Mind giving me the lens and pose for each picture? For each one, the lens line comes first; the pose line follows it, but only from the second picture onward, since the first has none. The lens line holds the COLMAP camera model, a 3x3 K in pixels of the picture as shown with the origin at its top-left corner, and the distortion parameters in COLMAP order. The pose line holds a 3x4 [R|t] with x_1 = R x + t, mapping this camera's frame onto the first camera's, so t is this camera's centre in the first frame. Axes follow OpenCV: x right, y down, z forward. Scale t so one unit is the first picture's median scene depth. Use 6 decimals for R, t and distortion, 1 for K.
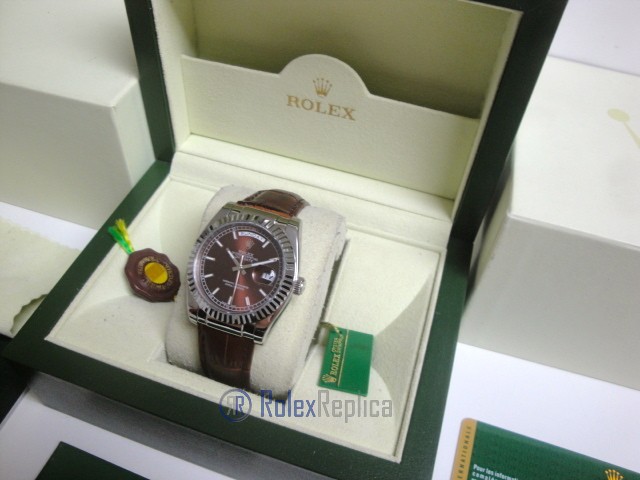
lens RADIAL K [[529.8, 0, 317.7], [0, 529.8, 236.2], [0, 0, 1]] dist [-0.154409, 0.016636]
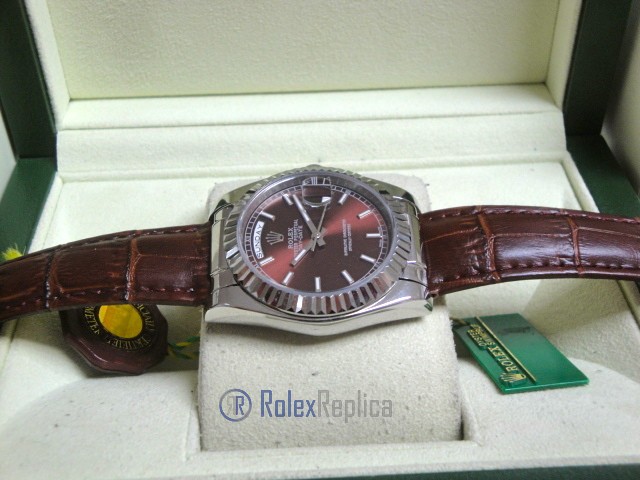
lens RADIAL K [[840.0, 0, 320.5], [0, 840.0, 234.0], [0, 0, 1]] dist [0.038061, 0.000000]
pose [[0.933399, -0.270712, 0.235545, -0.285332], [0.305458, 0.943880, -0.125644, 0.152853], [-0.188313, 0.189225, 0.963707, 0.132464]]
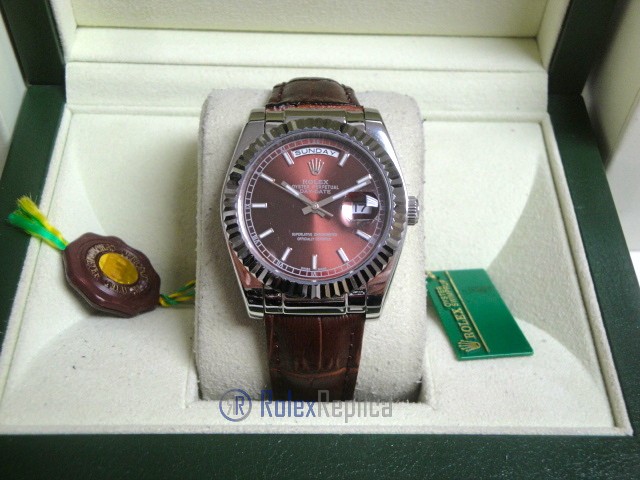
lens RADIAL K [[840.0, 0, 322.0], [0, 840.0, 231.1], [0, 0, 1]] dist [0.038061, 0.000000]
pose [[0.946681, -0.260703, 0.189285, -0.259975], [0.247041, 0.964539, 0.092923, -0.001201], [-0.206798, -0.041207, 0.977516, 0.034550]]
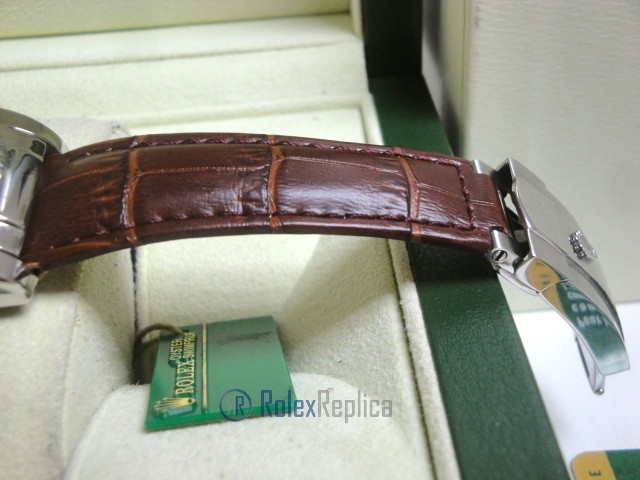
lens RADIAL K [[840.0, 0, 322.3], [0, 840.0, 239.3], [0, 0, 1]] dist [0.038061, 0.000000]
pose [[0.928553, -0.292062, 0.229104, 0.014550], [0.339092, 0.918495, -0.203432, 0.270151], [-0.151015, 0.266585, 0.951907, 0.382470]]
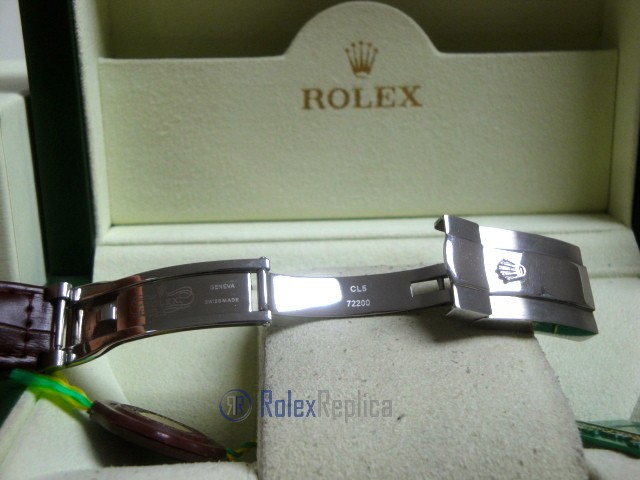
lens RADIAL K [[840.0, 0, 320.1], [0, 840.0, 236.8], [0, 0, 1]] dist [0.038061, 0.000000]
pose [[0.933784, -0.159755, 0.320198, -0.374417], [0.304074, 0.825975, -0.474662, 0.328992], [-0.188646, 0.540595, 0.819860, 0.312339]]
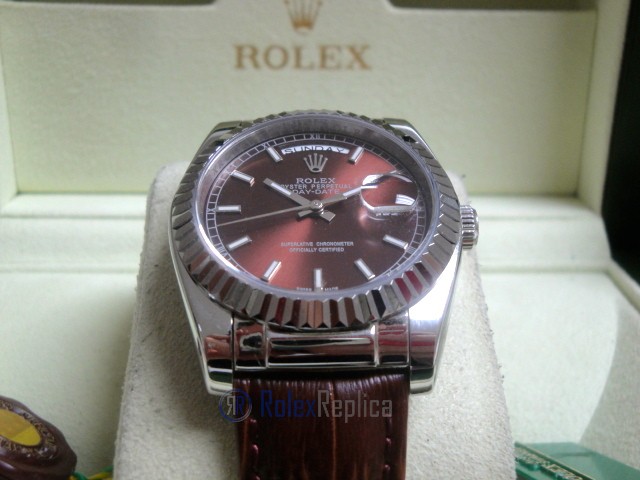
lens RADIAL K [[840.0, 0, 323.0], [0, 840.0, 235.2], [0, 0, 1]] dist [0.038061, 0.000000]
pose [[0.936737, -0.148249, 0.317091, -0.270502], [0.280283, 0.860323, -0.425776, 0.273018], [-0.209680, 0.487716, 0.847448, 0.374762]]
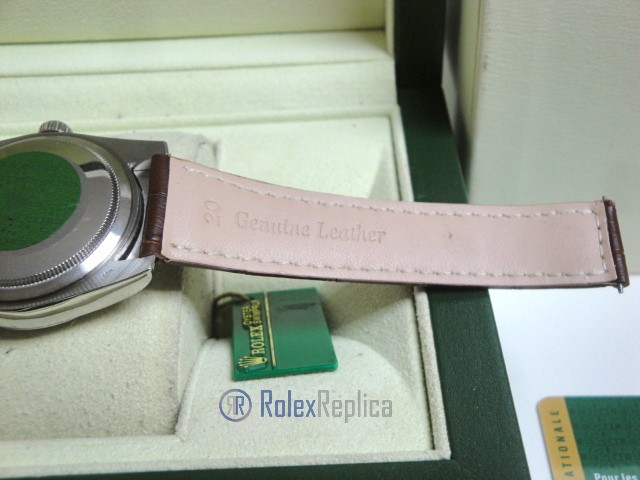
lens RADIAL K [[840.0, 0, 329.0], [0, 840.0, 239.7], [0, 0, 1]] dist [0.038061, 0.000000]
pose [[0.942271, -0.279735, 0.184049, -0.018900], [0.301361, 0.948045, -0.101940, 0.226998], [-0.145970, 0.151520, 0.977617, 0.191161]]
